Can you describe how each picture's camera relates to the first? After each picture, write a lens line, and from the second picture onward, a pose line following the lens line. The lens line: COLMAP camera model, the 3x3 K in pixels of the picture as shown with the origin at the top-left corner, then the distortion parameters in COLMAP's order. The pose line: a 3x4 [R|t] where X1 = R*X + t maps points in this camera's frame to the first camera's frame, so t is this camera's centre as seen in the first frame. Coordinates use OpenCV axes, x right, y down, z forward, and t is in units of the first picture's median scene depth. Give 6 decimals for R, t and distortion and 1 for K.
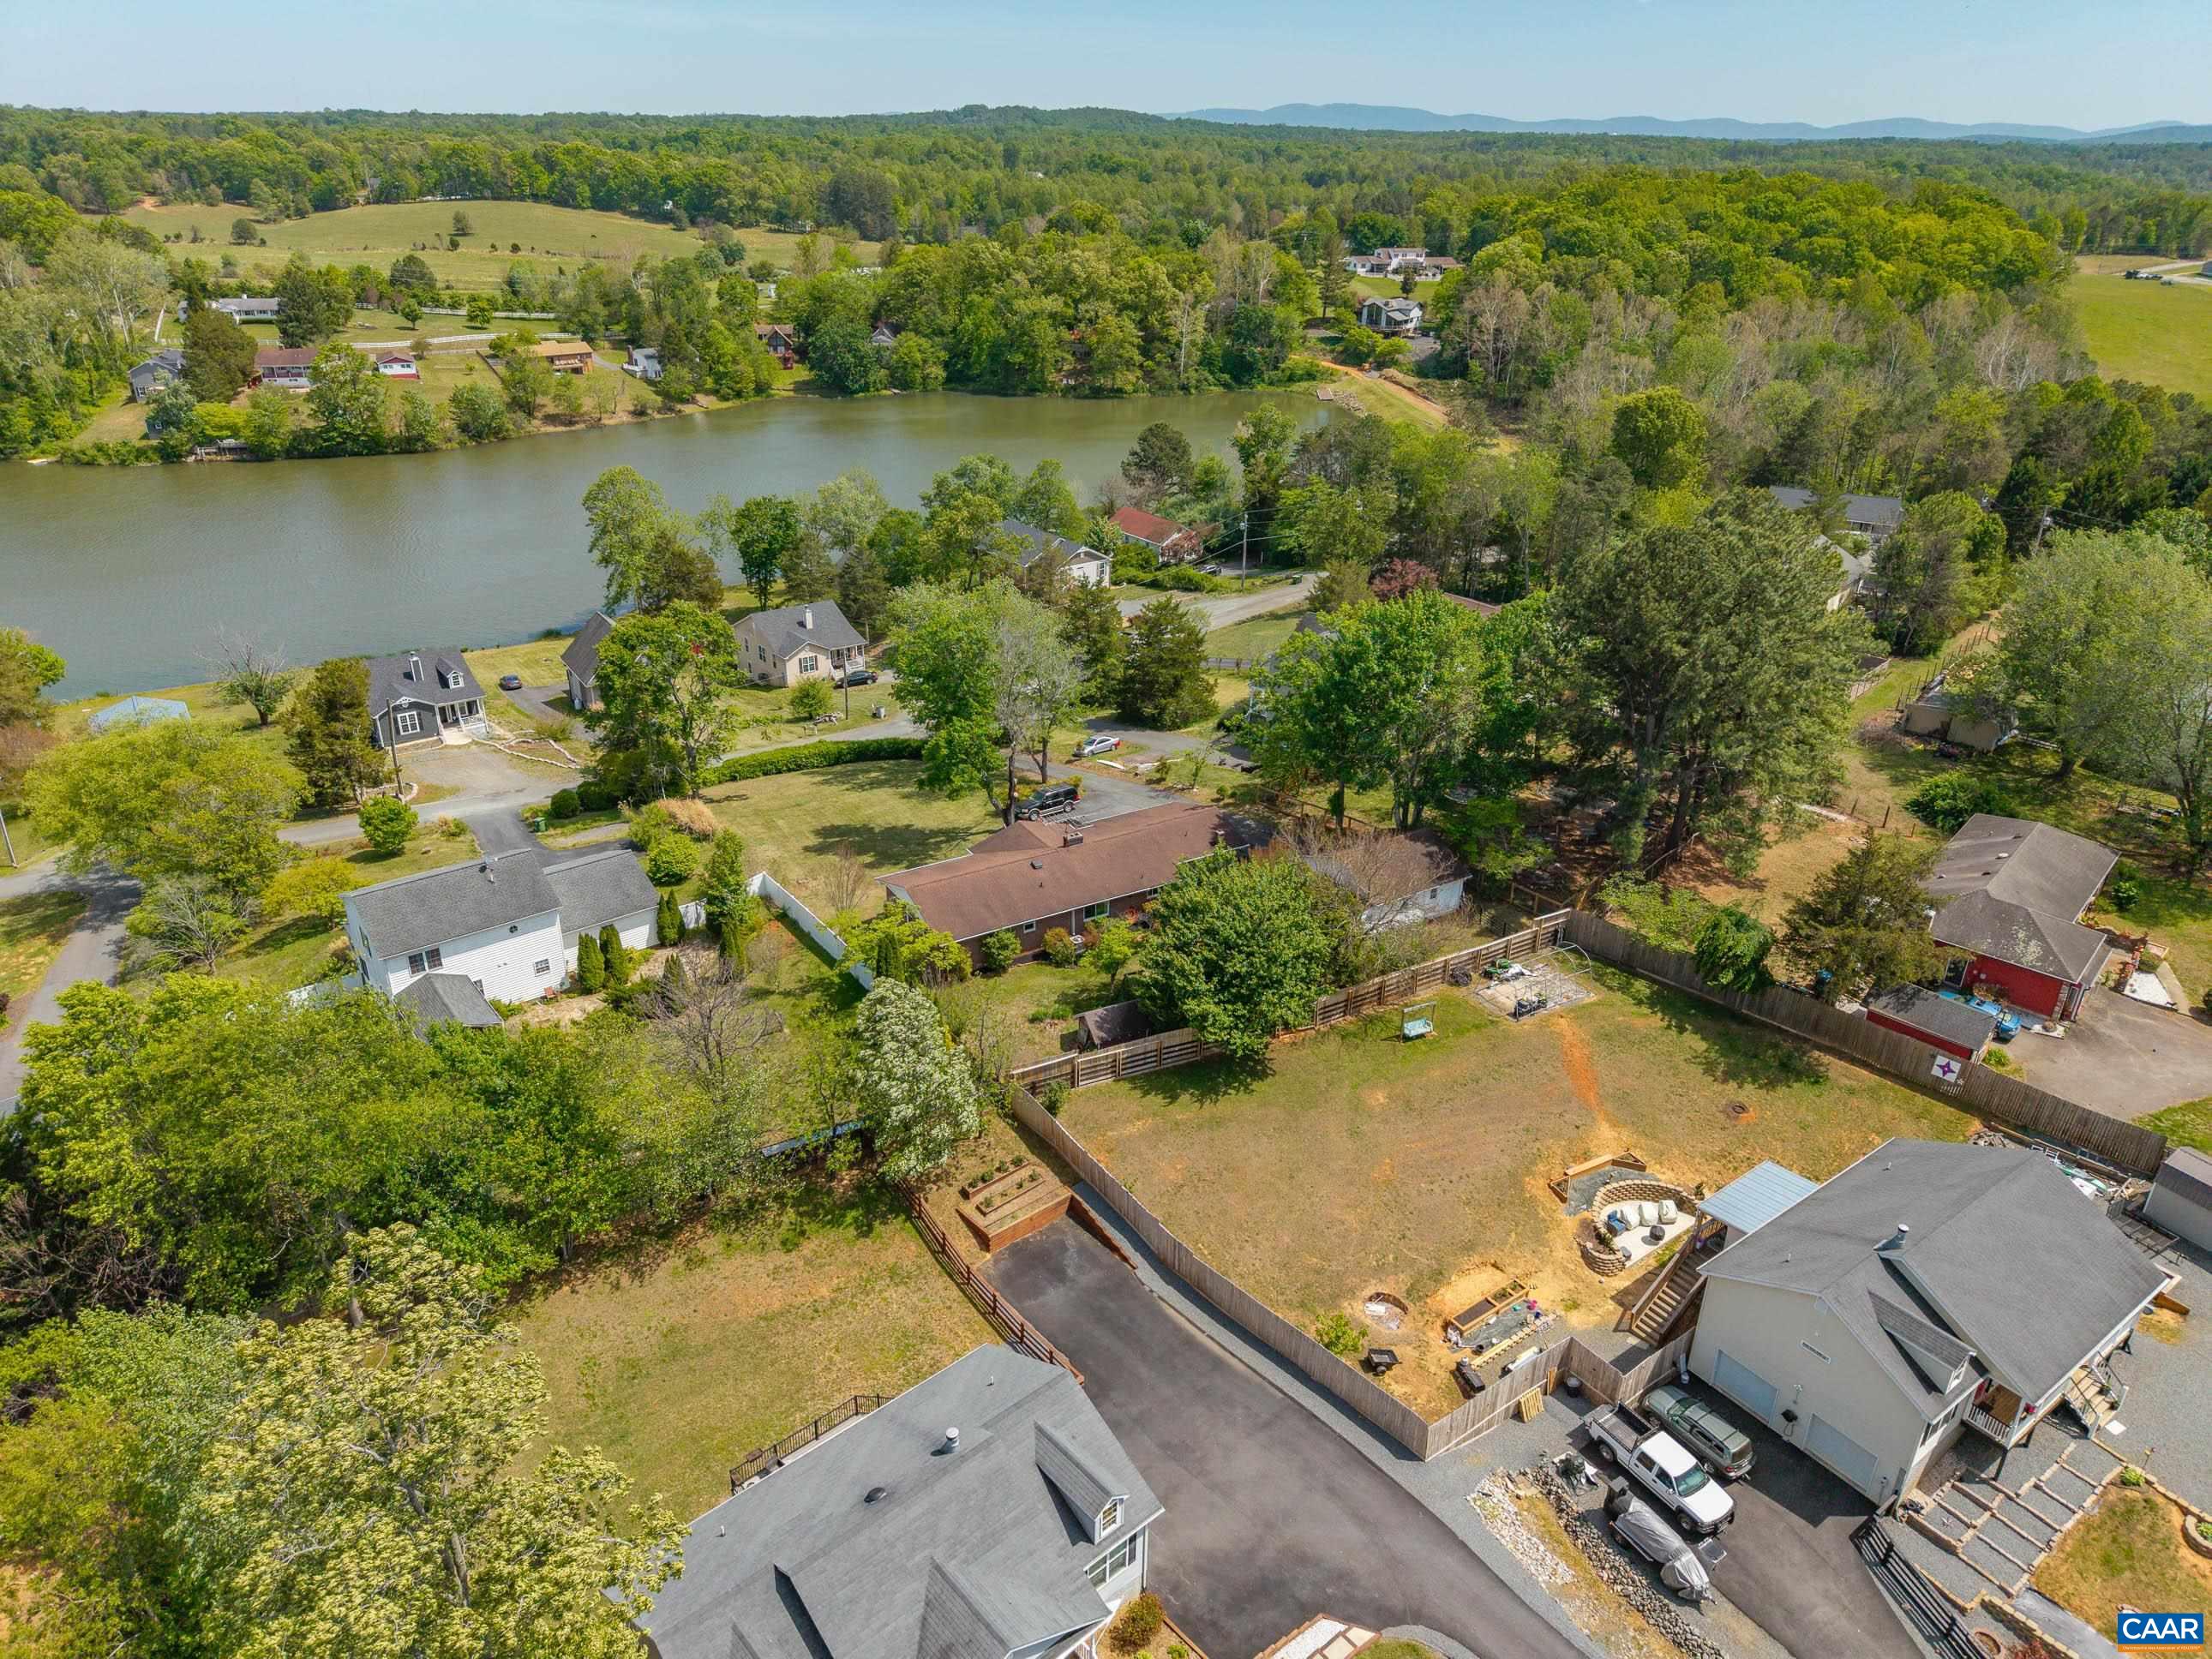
lens RADIAL K [[1482.0, 0, 1110.8], [0, 1482.0, 817.7], [0, 0, 1]] dist [0.021291, -0.020452]
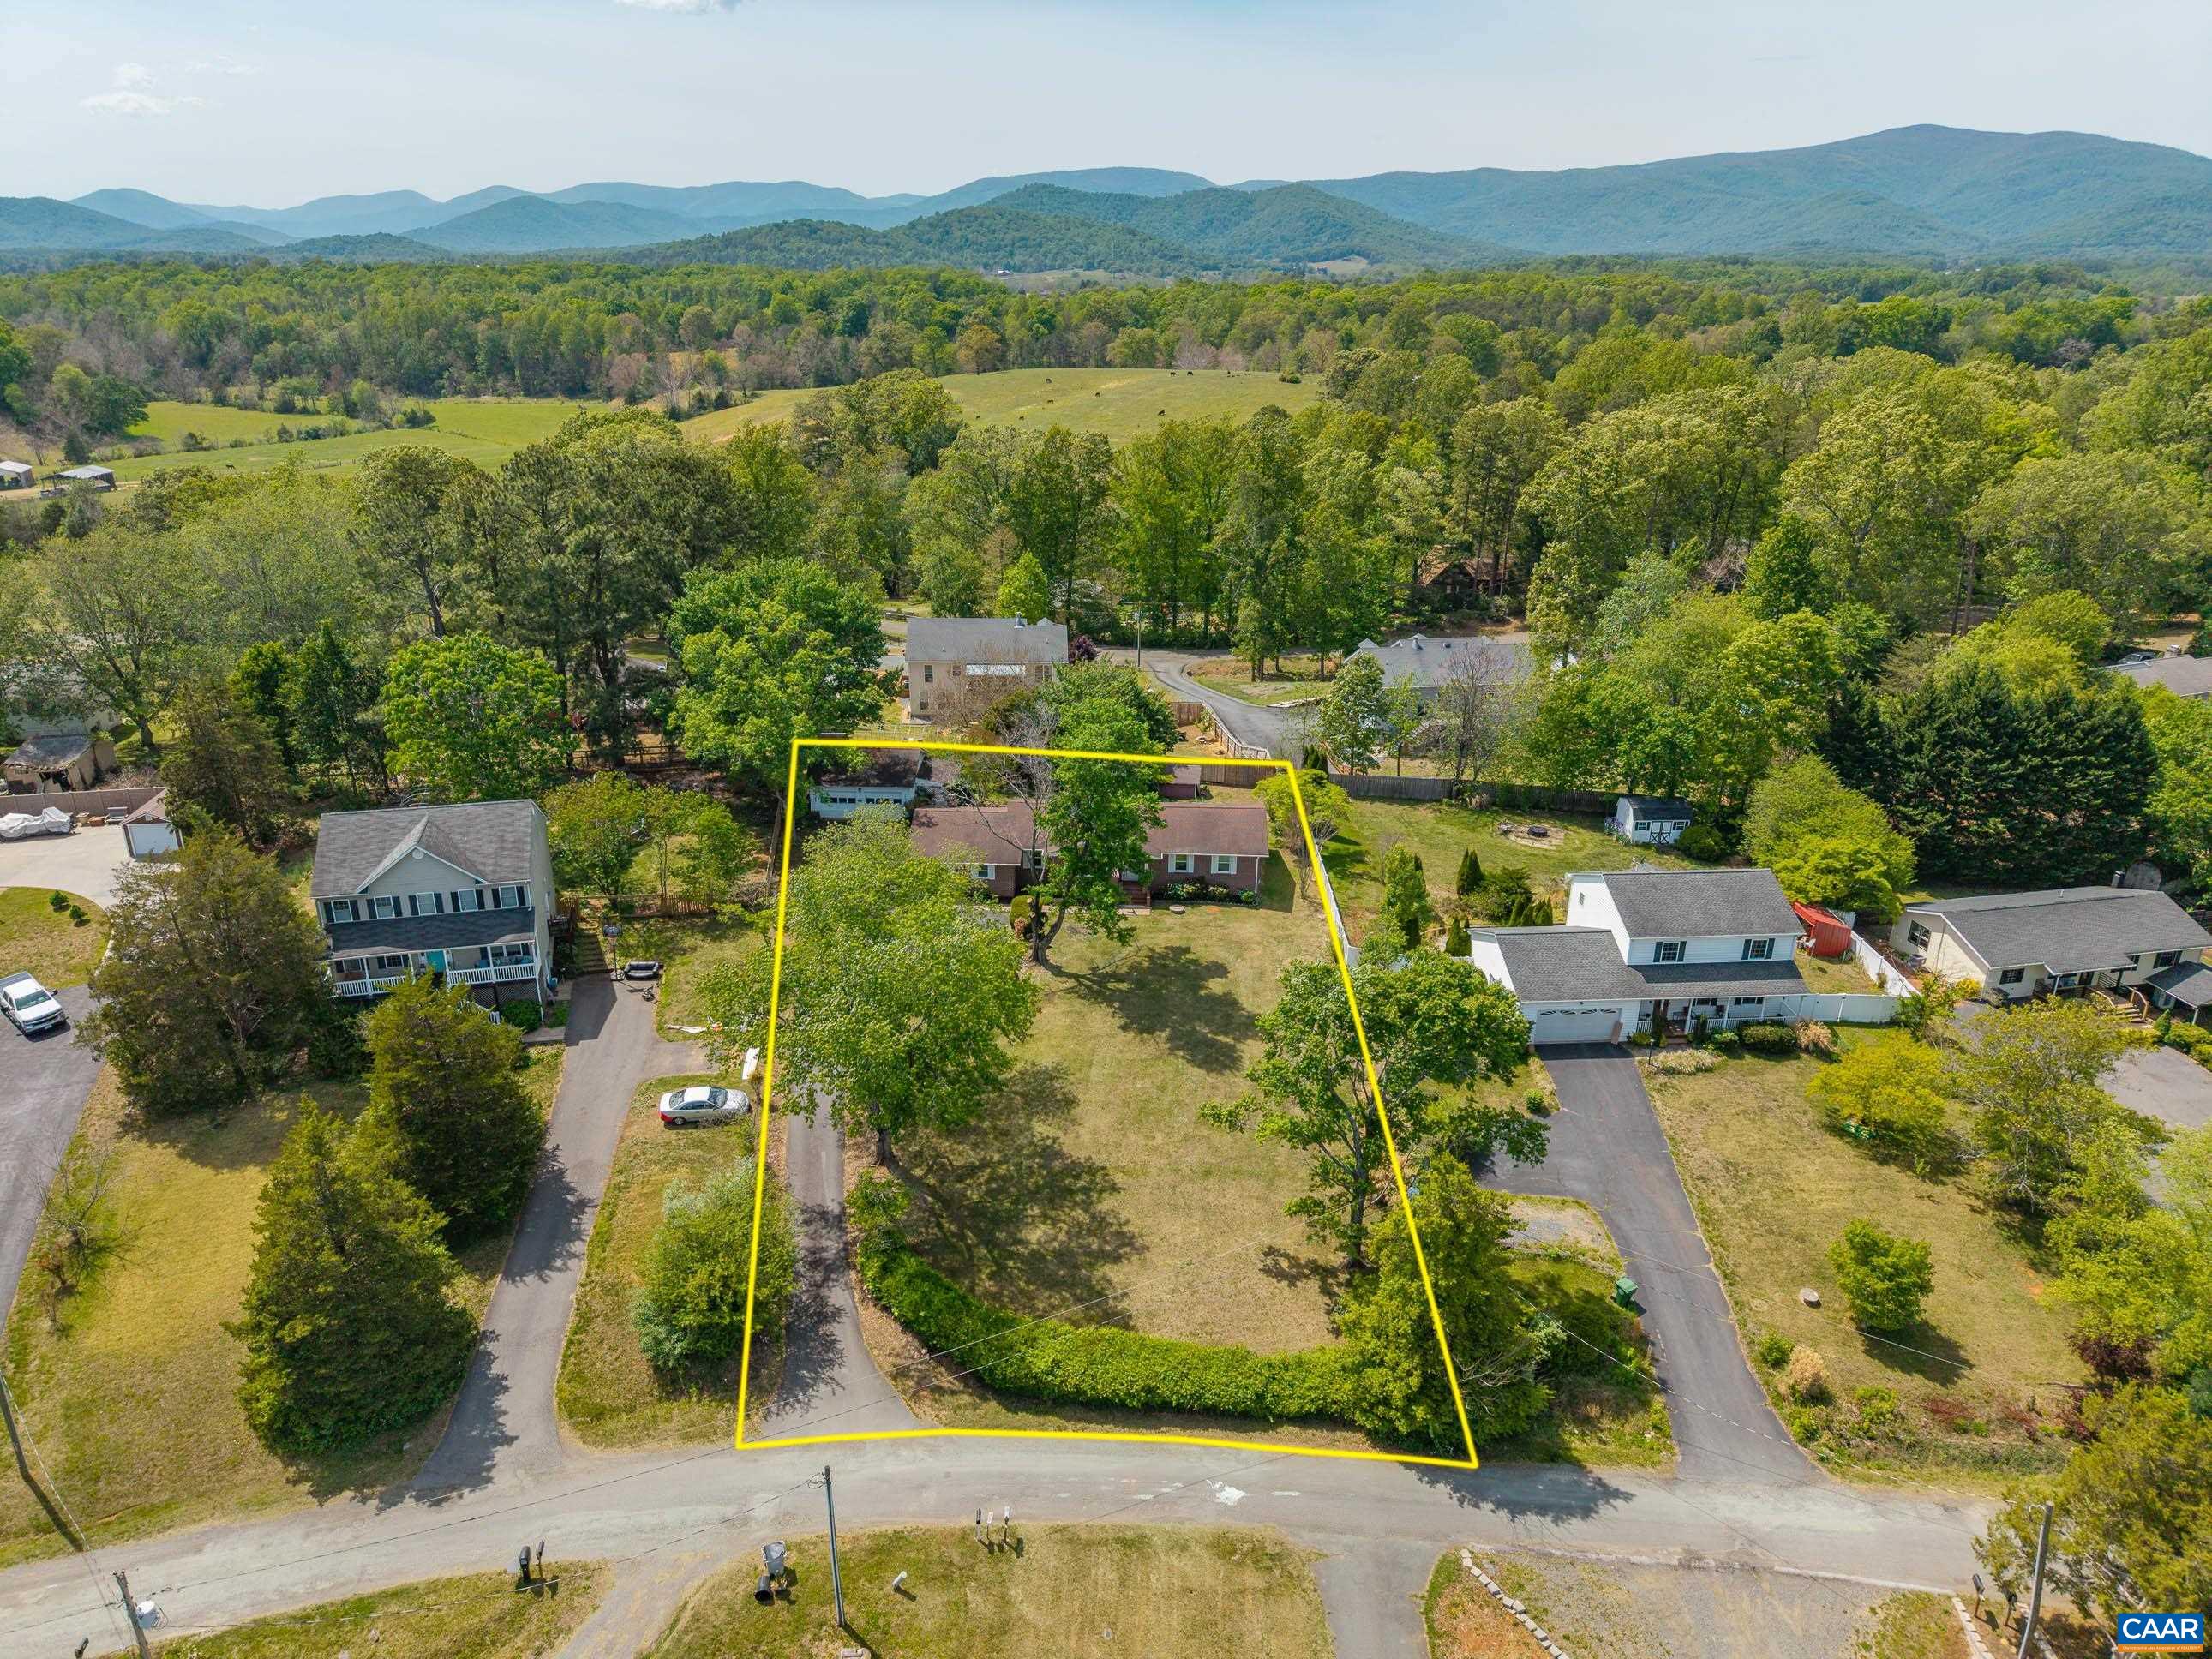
lens RADIAL K [[1482.0, 0, 1105.2], [0, 1482.0, 830.8], [0, 0, 1]] dist [0.021291, -0.020452]
pose [[-0.832168, -0.216155, 0.510659, -0.277620], [0.218102, 0.719093, 0.659801, -0.319355], [-0.509831, 0.660441, -0.551262, 0.766712]]
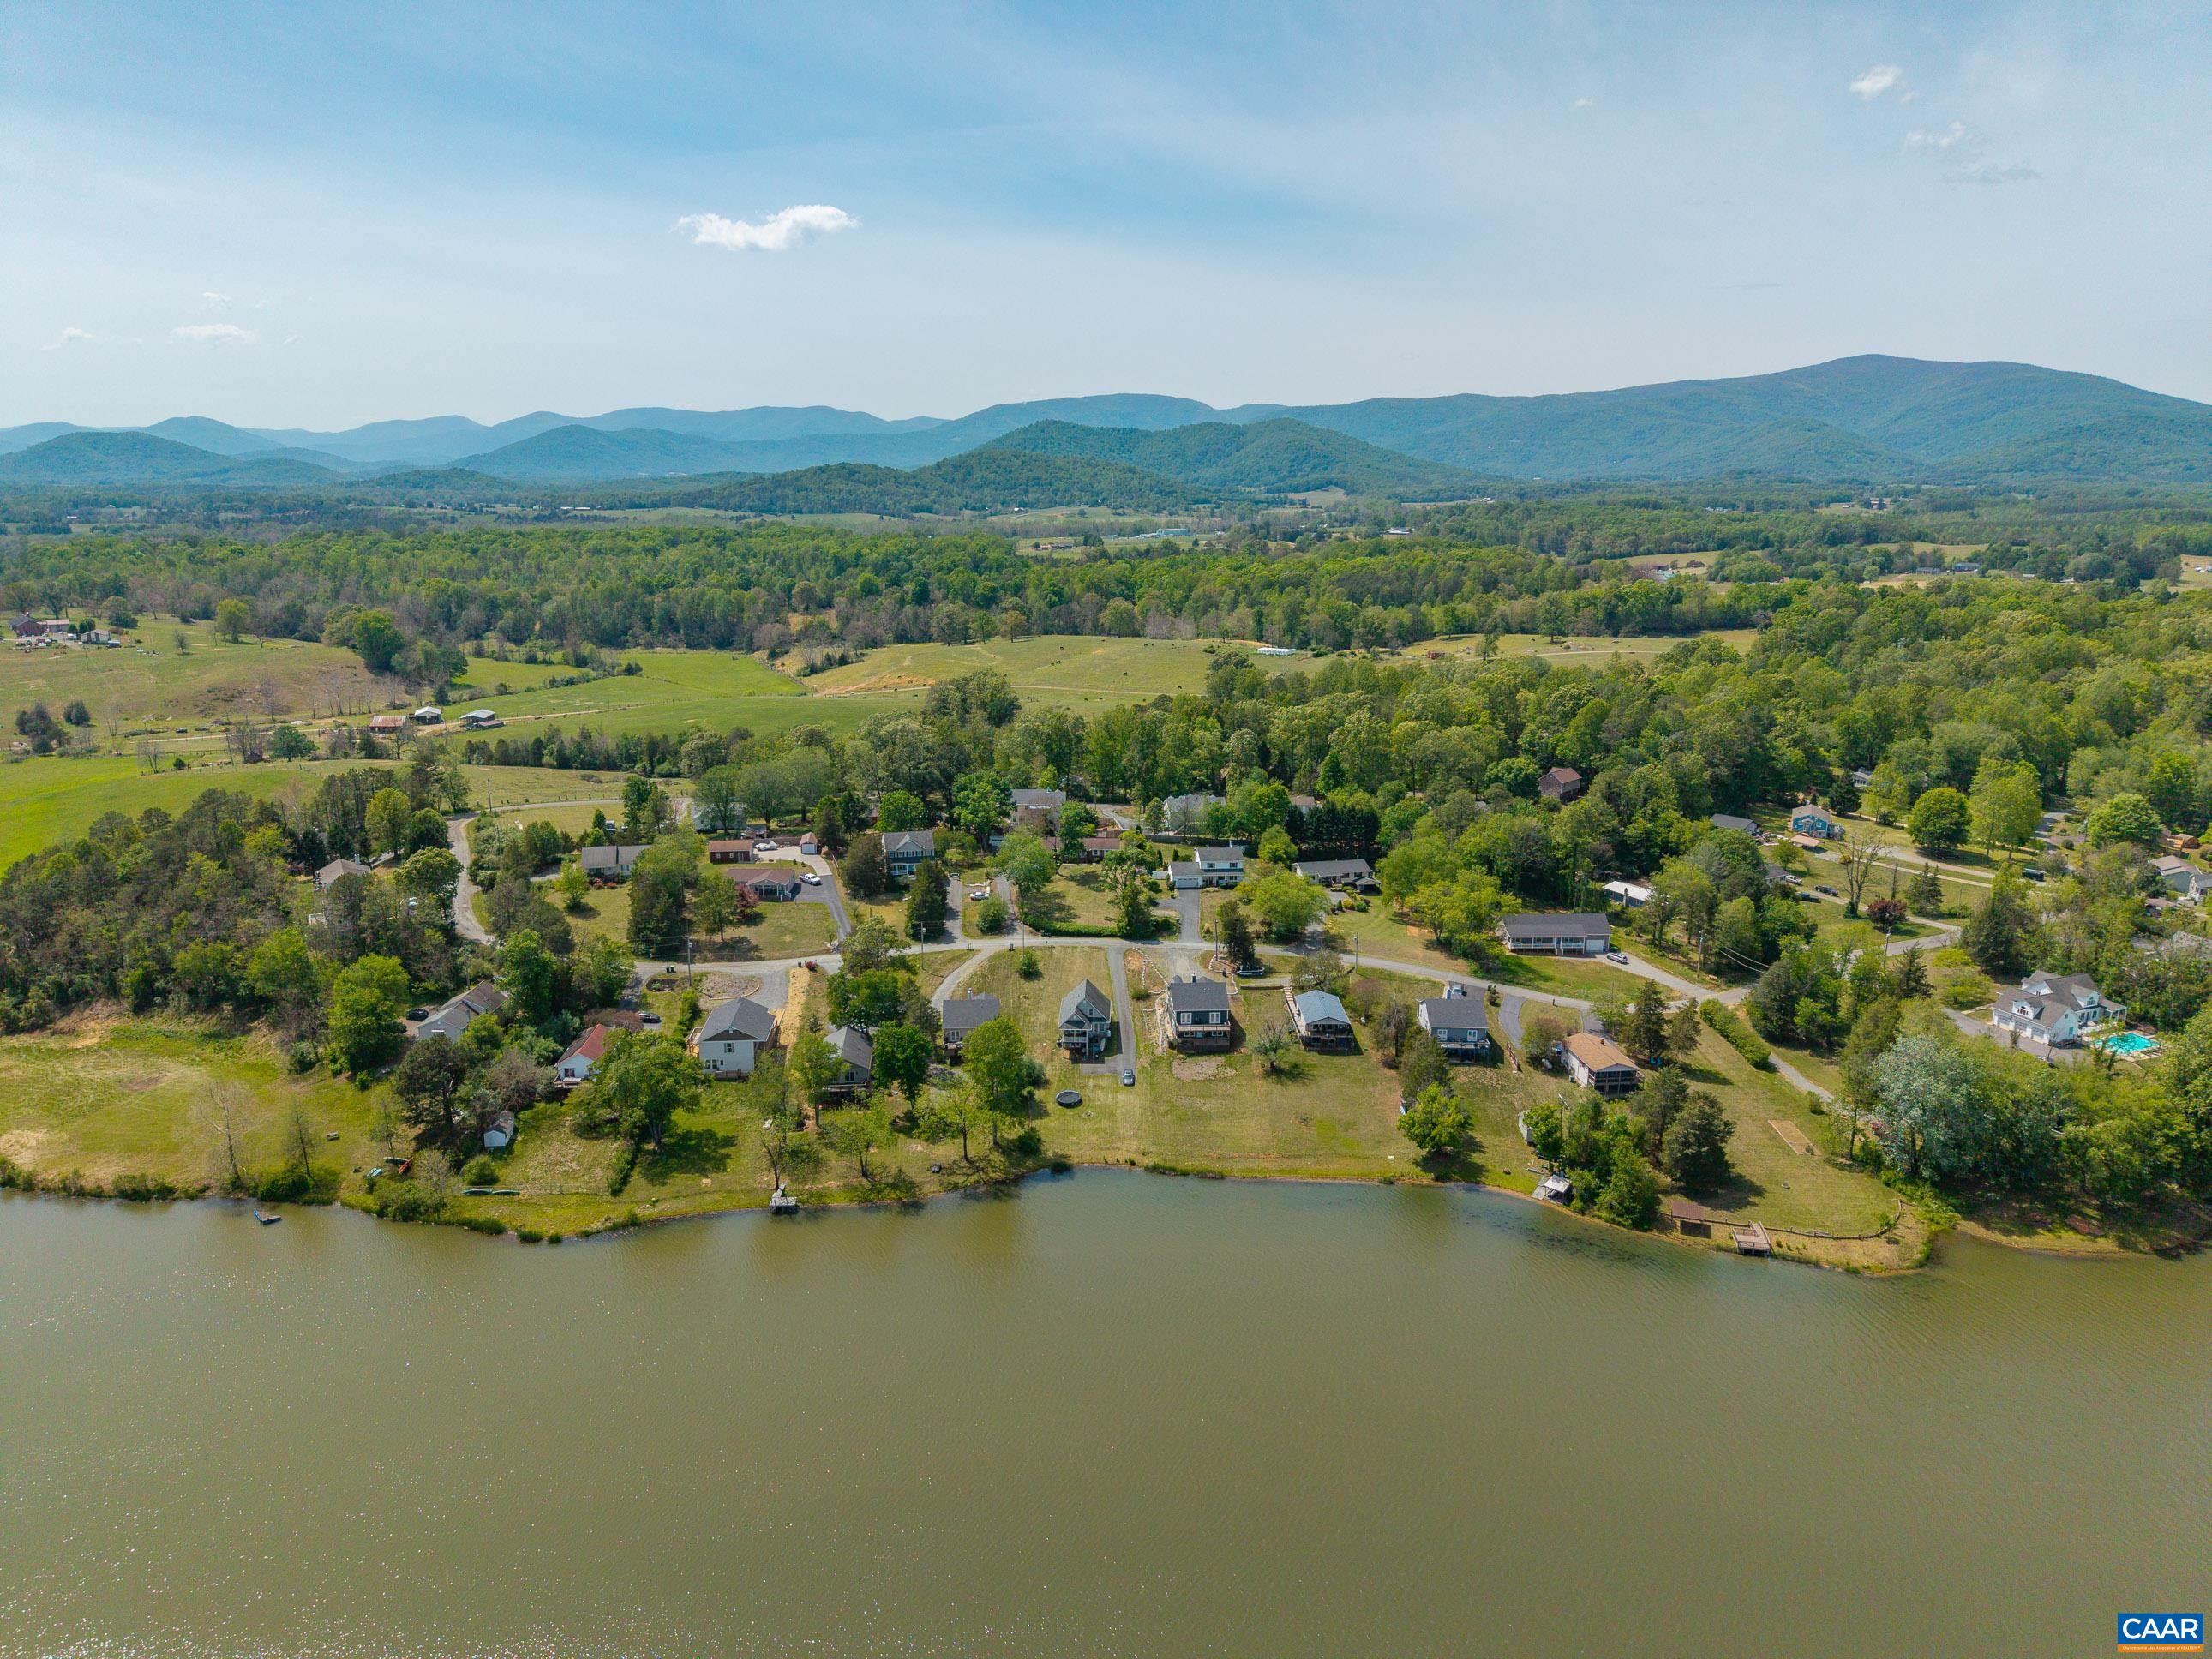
lens RADIAL K [[1482.0, 0, 1121.8], [0, 1482.0, 842.0], [0, 0, 1]] dist [0.021291, -0.020452]
pose [[-0.835544, -0.149223, 0.528771, -1.023311], [0.218391, 0.792910, 0.568858, -1.005355], [-0.504155, 0.590785, -0.629922, 1.596606]]
